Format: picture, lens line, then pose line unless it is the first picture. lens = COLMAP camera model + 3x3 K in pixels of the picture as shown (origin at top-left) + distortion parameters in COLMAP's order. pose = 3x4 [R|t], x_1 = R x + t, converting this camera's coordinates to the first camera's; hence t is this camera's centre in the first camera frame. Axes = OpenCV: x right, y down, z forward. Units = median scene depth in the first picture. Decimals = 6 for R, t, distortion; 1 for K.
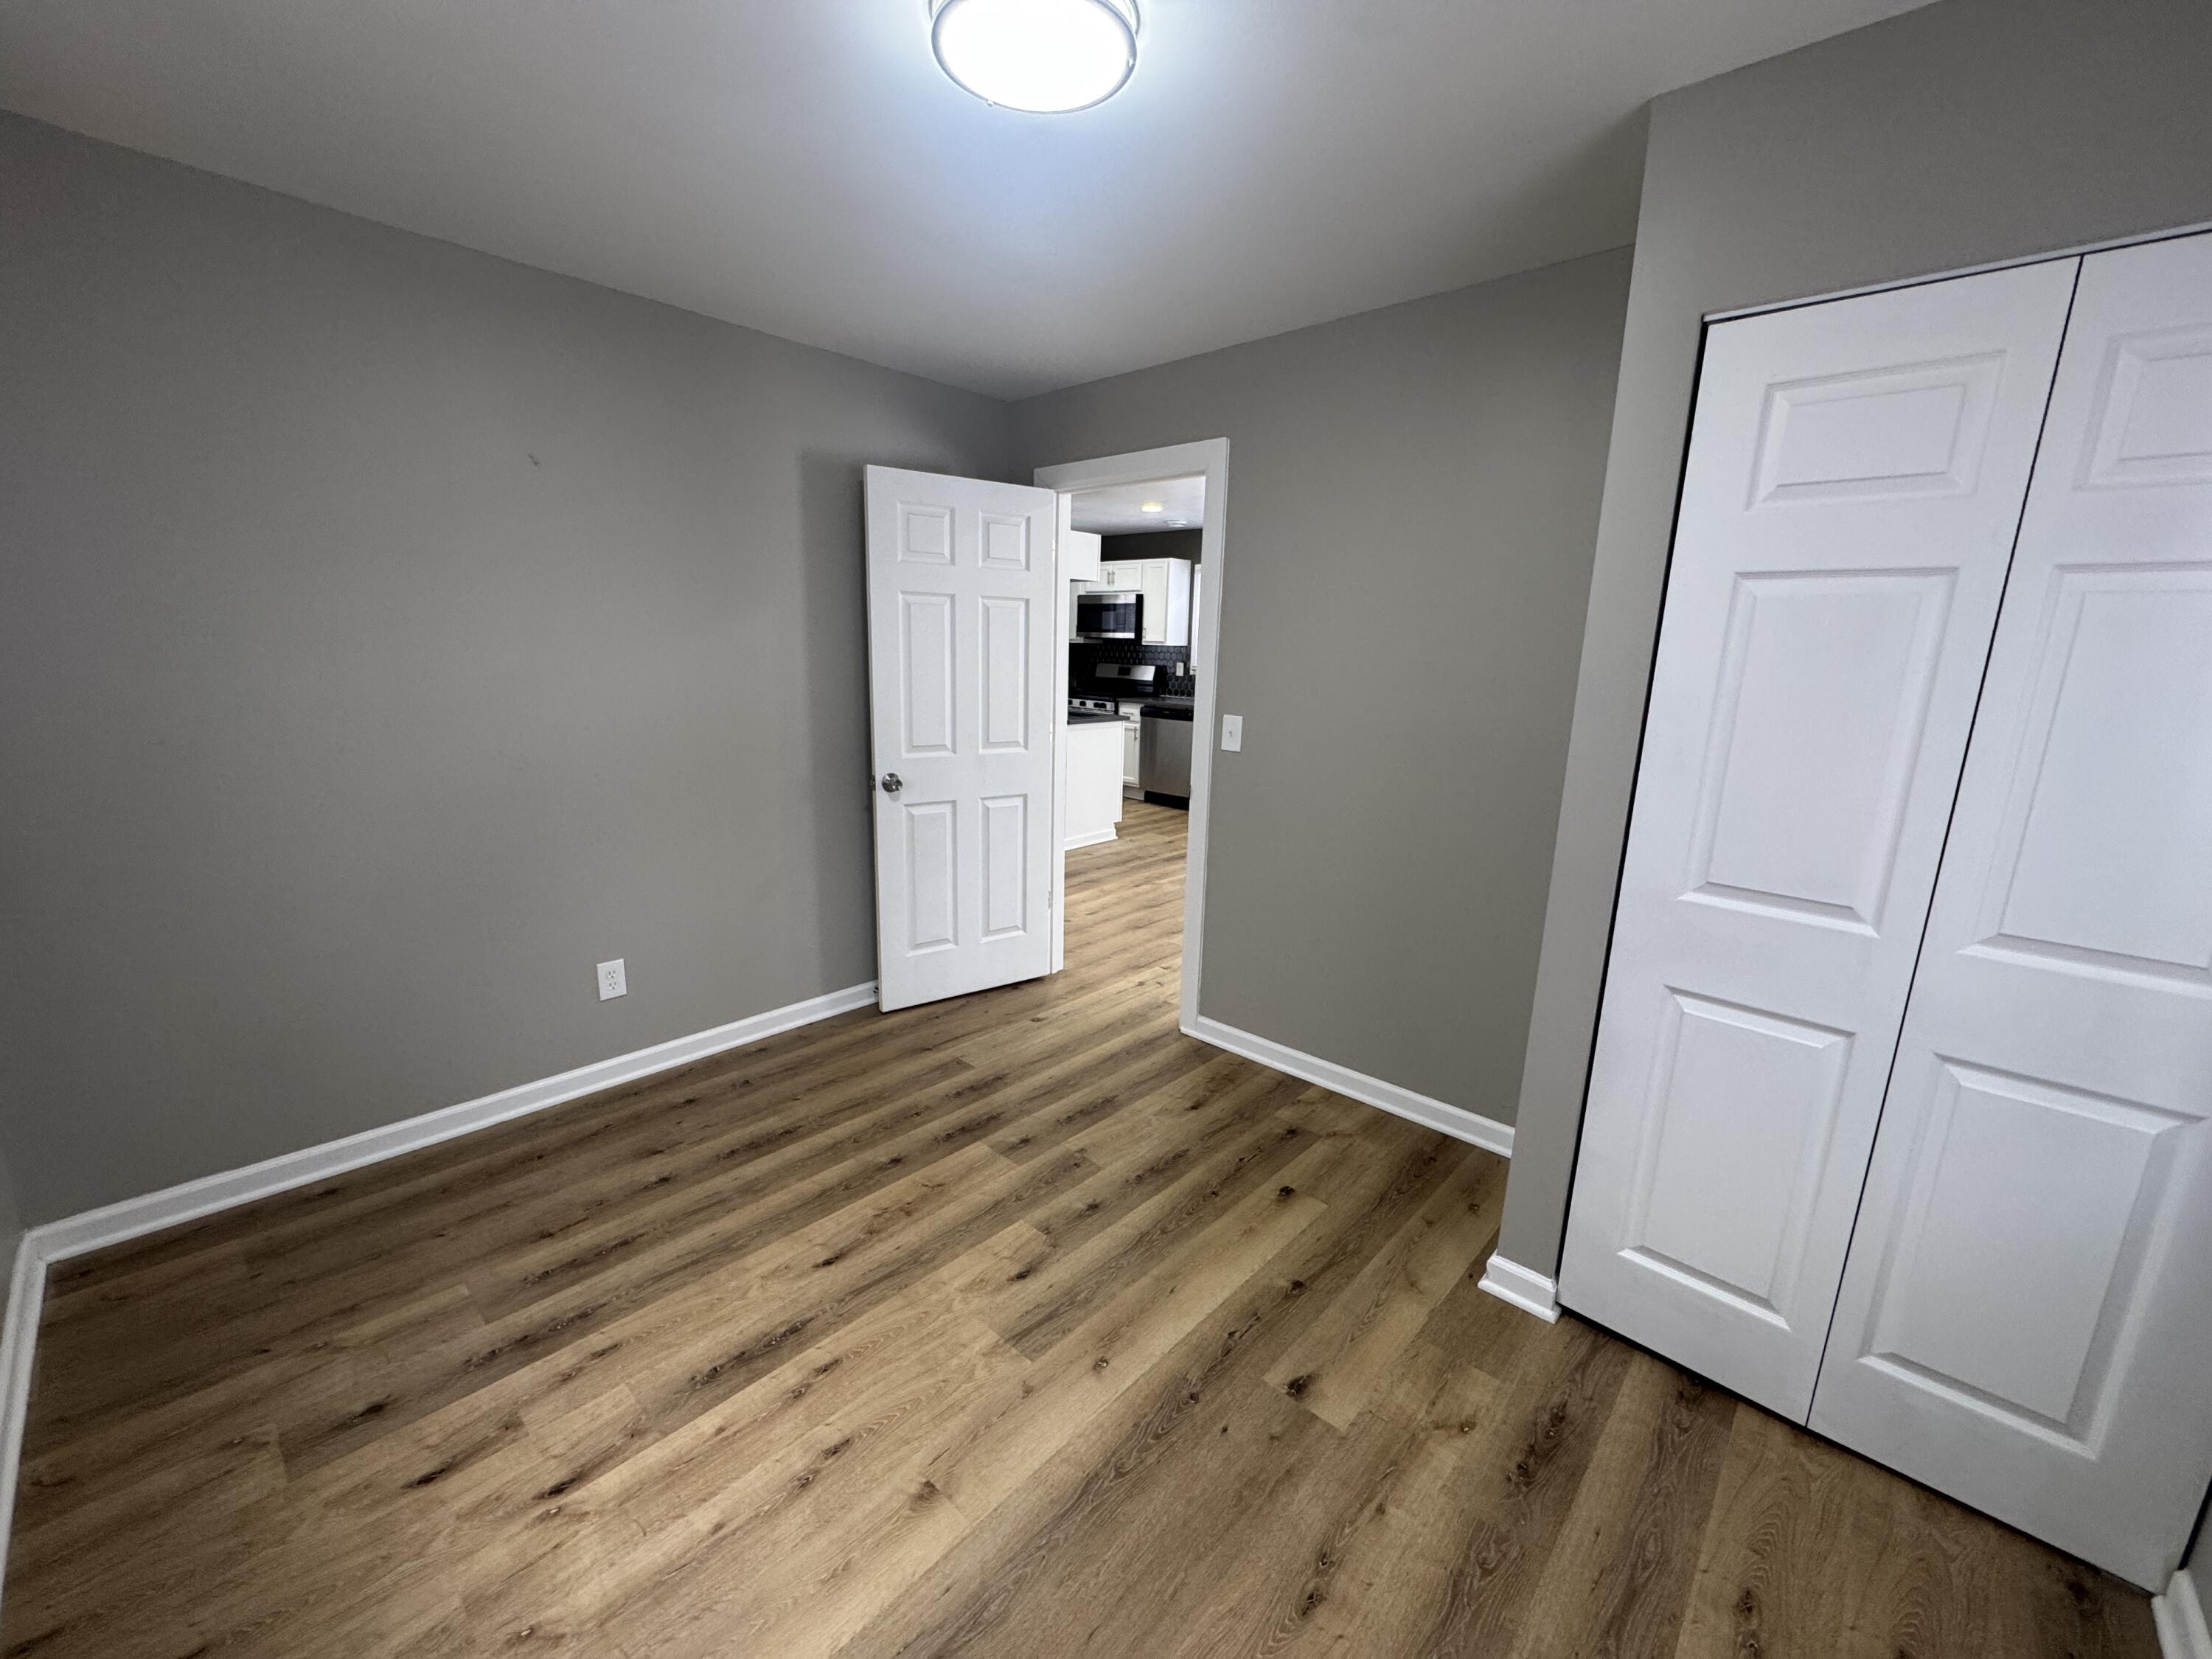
lens RADIAL K [[882.3, 0, 1106.0], [0, 882.3, 829.5], [0, 0, 1]] dist [-0.001599, -0.000173]
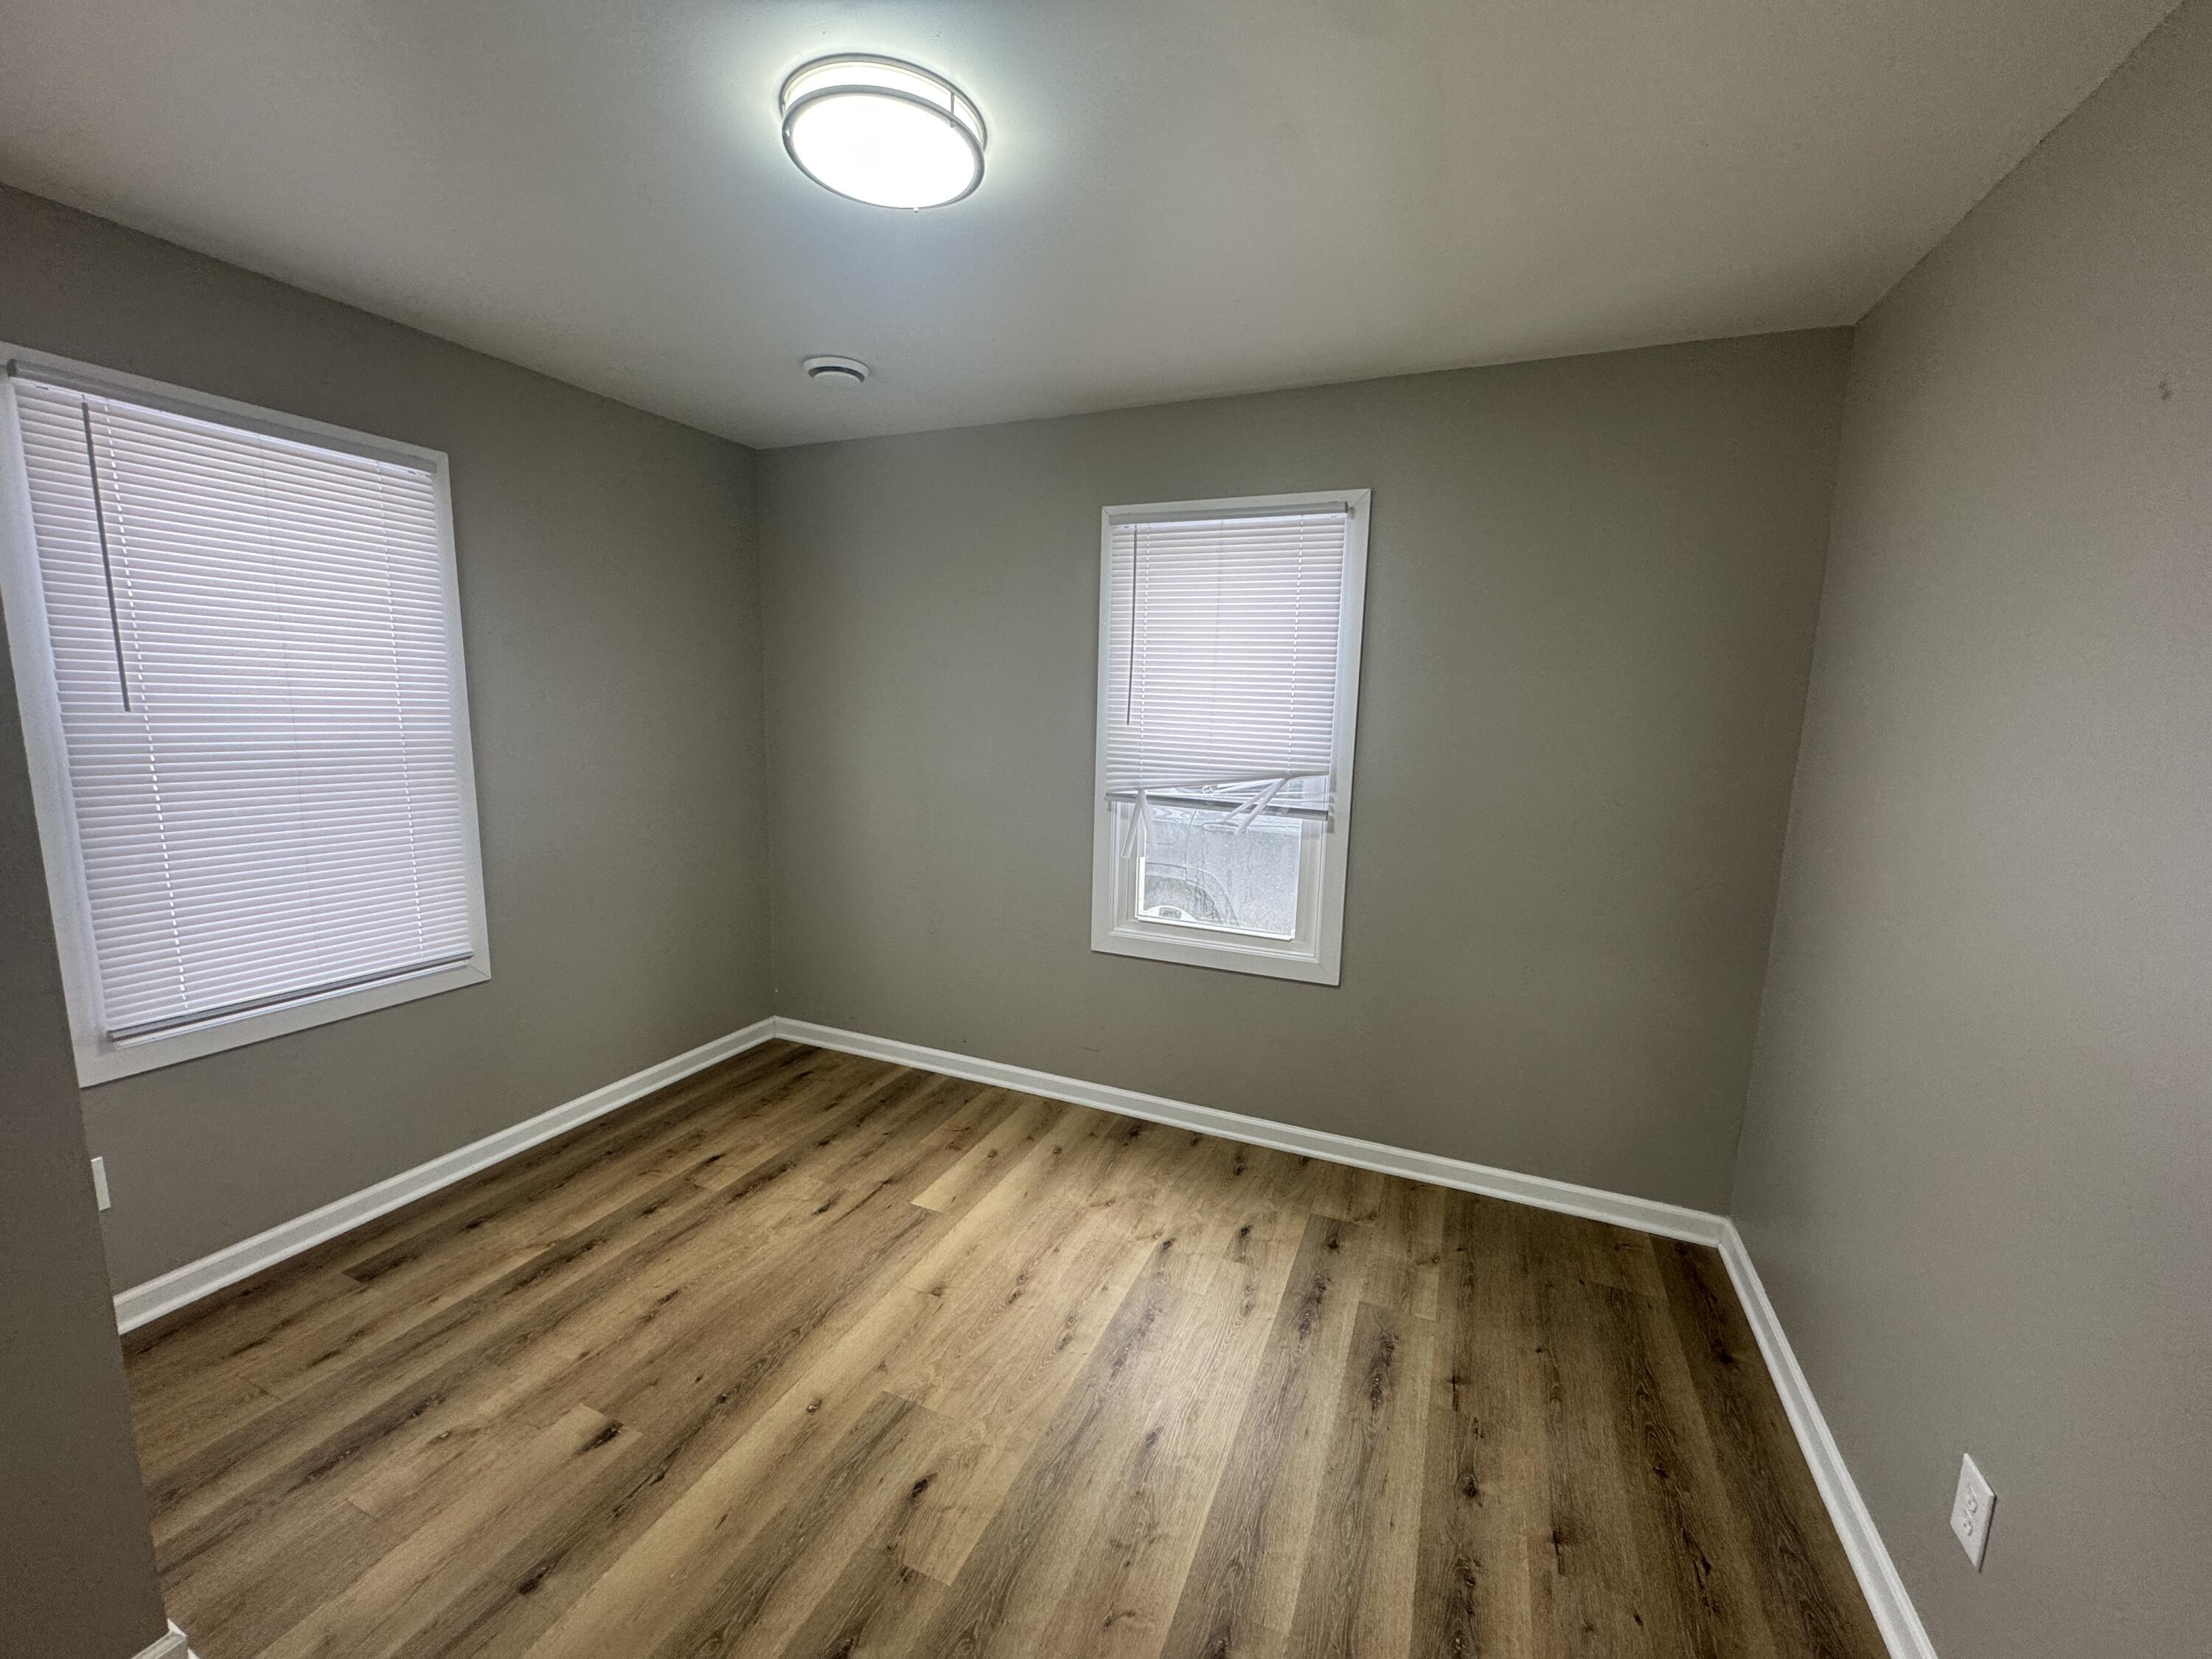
lens RADIAL K [[882.3, 0, 1106.0], [0, 882.3, 829.5], [0, 0, 1]] dist [-0.001599, -0.000173]
pose [[-0.941842, 0.002335, -0.336049, 0.017438], [-0.117801, 0.934232, 0.336652, -0.394653], [0.314733, 0.356660, -0.879623, 1.728802]]
